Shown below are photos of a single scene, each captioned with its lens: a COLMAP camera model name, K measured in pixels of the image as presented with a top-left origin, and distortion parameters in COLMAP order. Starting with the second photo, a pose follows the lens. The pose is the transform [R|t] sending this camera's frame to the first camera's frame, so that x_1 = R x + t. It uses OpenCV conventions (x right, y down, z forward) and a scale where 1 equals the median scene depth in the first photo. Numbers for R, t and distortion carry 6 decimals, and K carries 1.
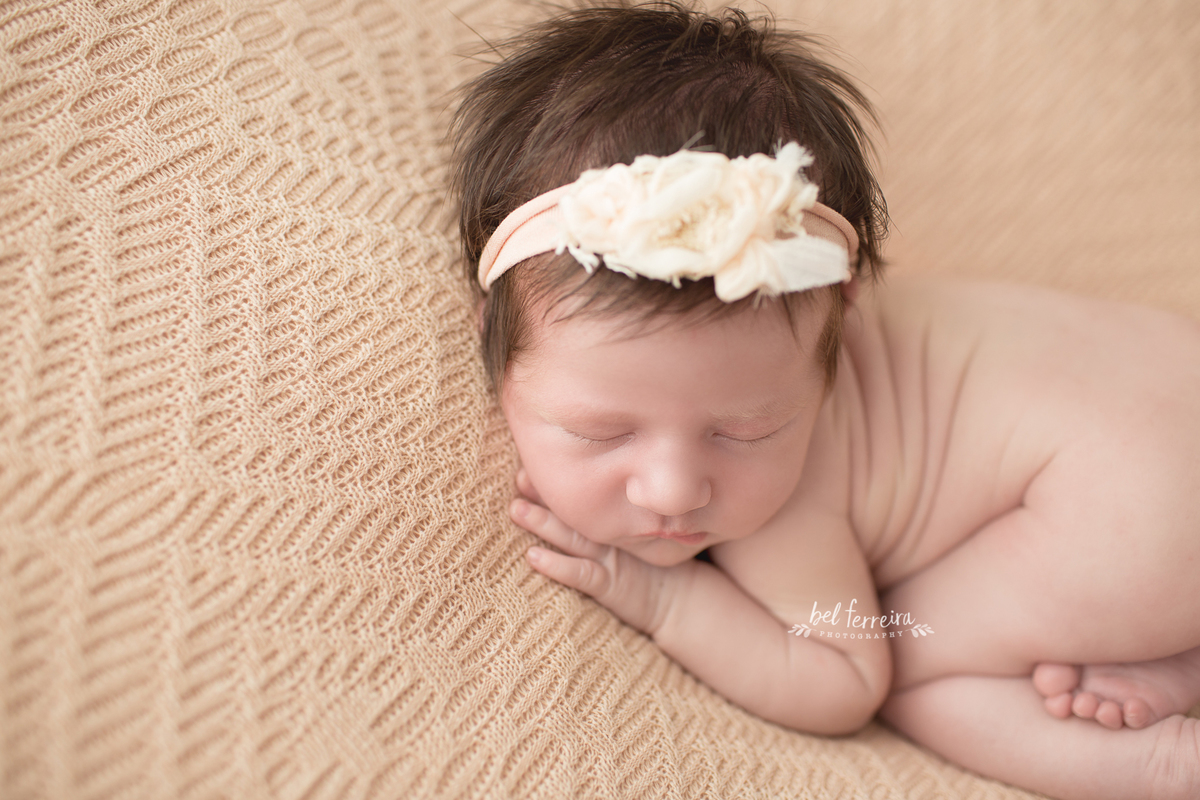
lens RADIAL K [[1216.4, 0, 600.0], [0, 1216.4, 400.0], [0, 0, 1]] dist [-0.082807, 0.020718]
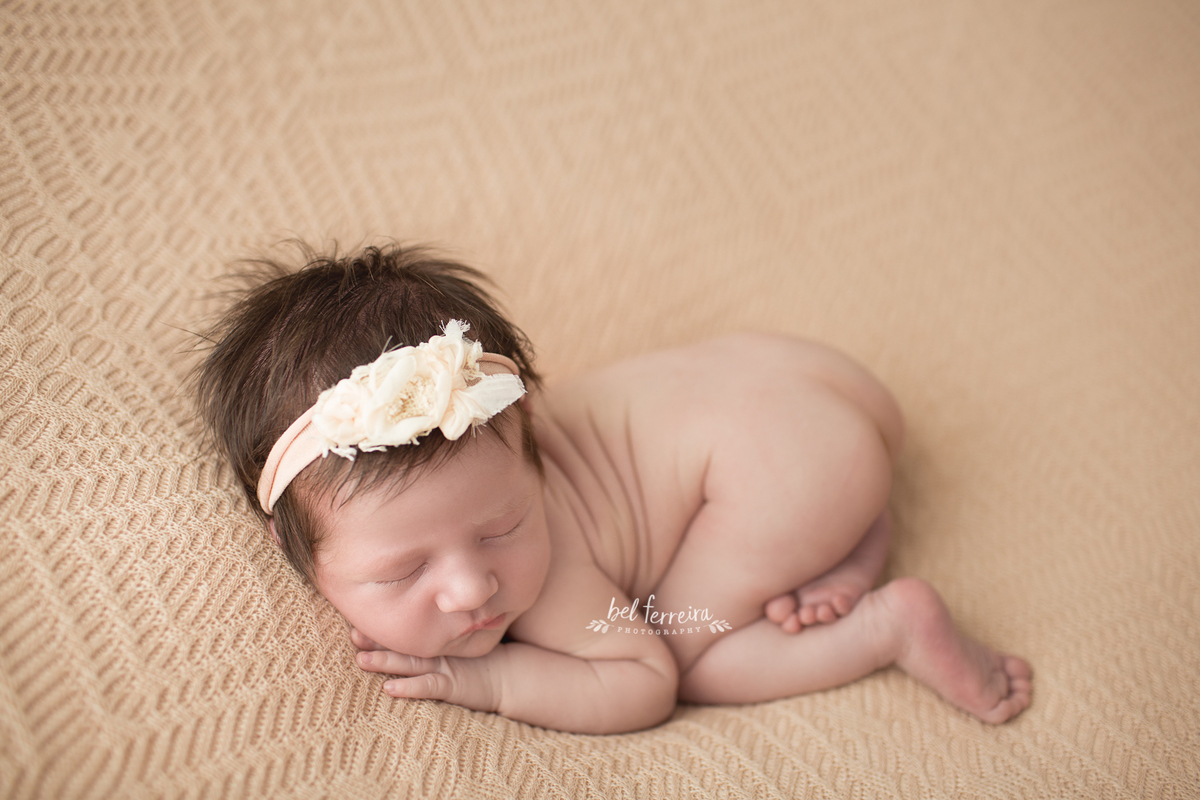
lens RADIAL K [[1215.4, 0, 616.5], [0, 1215.4, 397.2], [0, 0, 1]] dist [-0.083111, 0.102252]
pose [[0.876164, -0.373878, 0.304223, -0.123504], [0.415058, 0.906110, -0.081798, 0.057895], [-0.245077, 0.197939, 0.949082, -0.333773]]
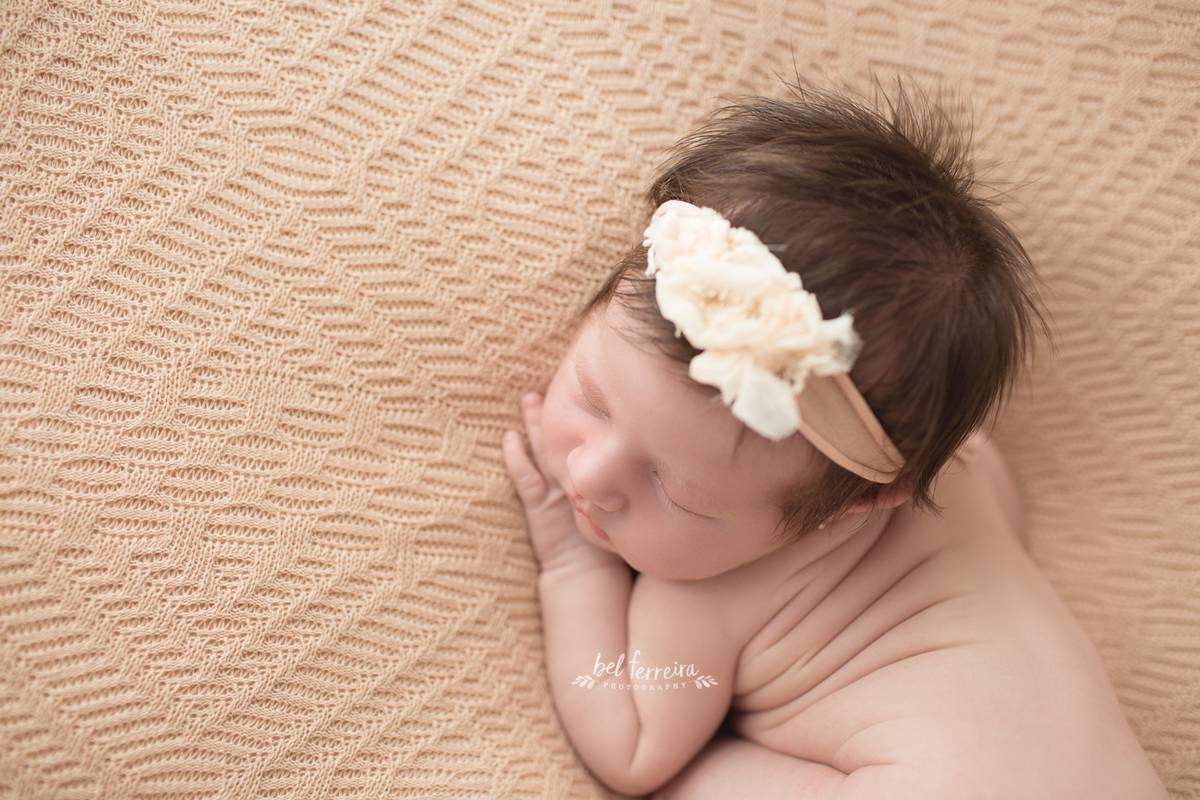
lens RADIAL K [[1215.4, 0, 616.5], [0, 1215.4, 397.2], [0, 0, 1]] dist [-0.083111, 0.102252]
pose [[0.587676, 0.712904, -0.382630, 0.443447], [-0.694198, 0.687191, 0.214143, -0.227708], [0.415603, 0.139774, 0.898742, -0.001525]]
